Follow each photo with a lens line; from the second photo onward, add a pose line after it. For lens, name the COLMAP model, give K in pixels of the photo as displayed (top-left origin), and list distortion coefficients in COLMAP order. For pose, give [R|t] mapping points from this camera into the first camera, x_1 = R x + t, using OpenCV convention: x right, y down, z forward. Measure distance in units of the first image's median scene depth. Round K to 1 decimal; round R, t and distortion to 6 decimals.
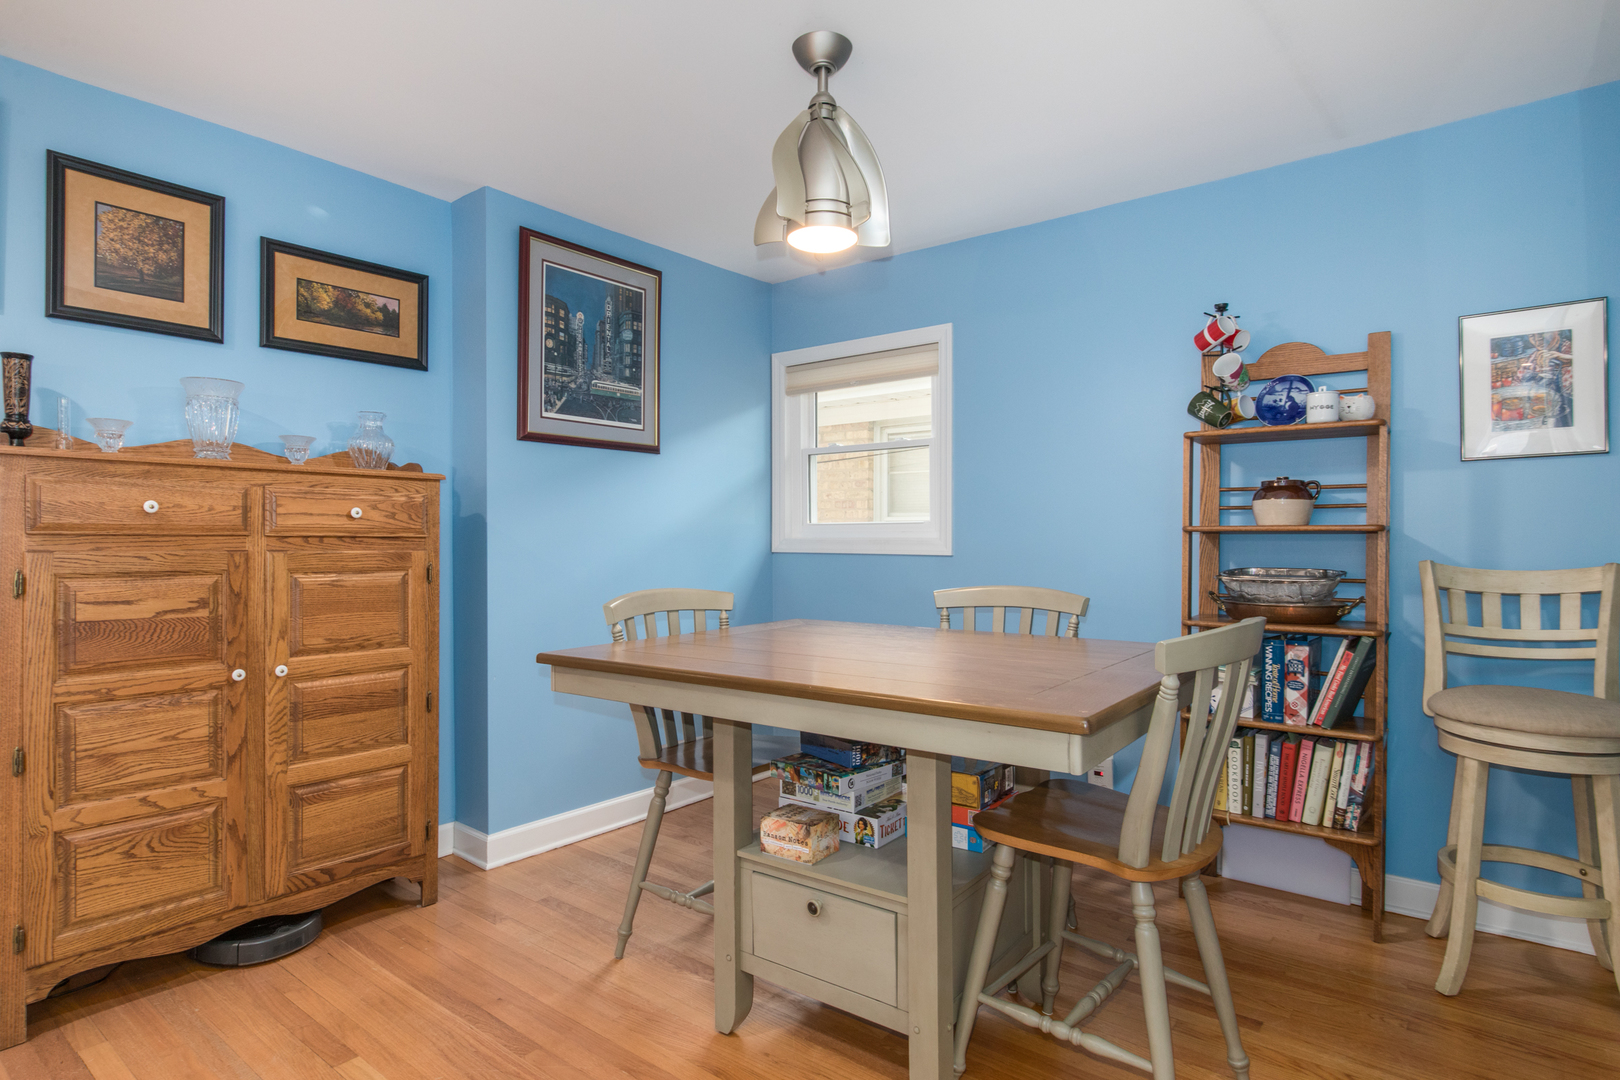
lens RADIAL K [[895.4, 0, 805.8], [0, 895.4, 538.2], [0, 0, 1]] dist [0.002994, -0.001197]
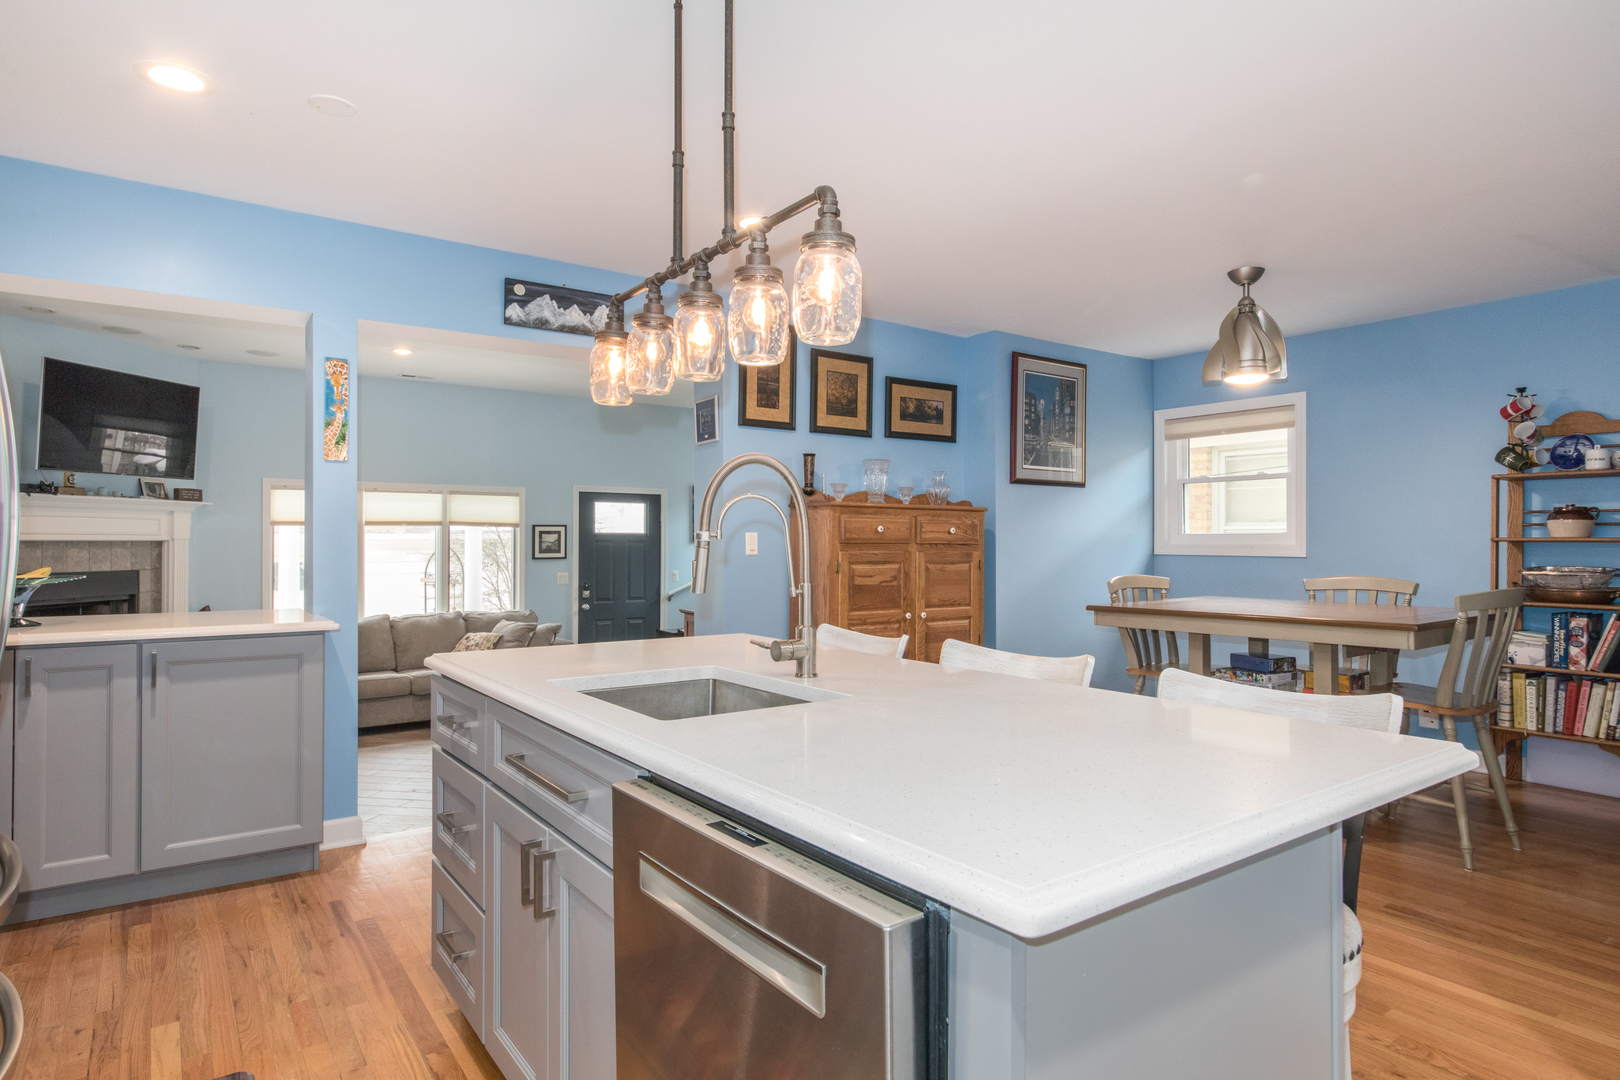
lens RADIAL K [[895.4, 0, 813.0], [0, 895.4, 536.4], [0, 0, 1]] dist [0.002994, -0.001197]
pose [[0.958546, -0.000368, -0.284939, -0.245992], [-0.001380, 0.999981, -0.005936, -0.005147], [0.284935, 0.006083, 0.958527, -0.784644]]
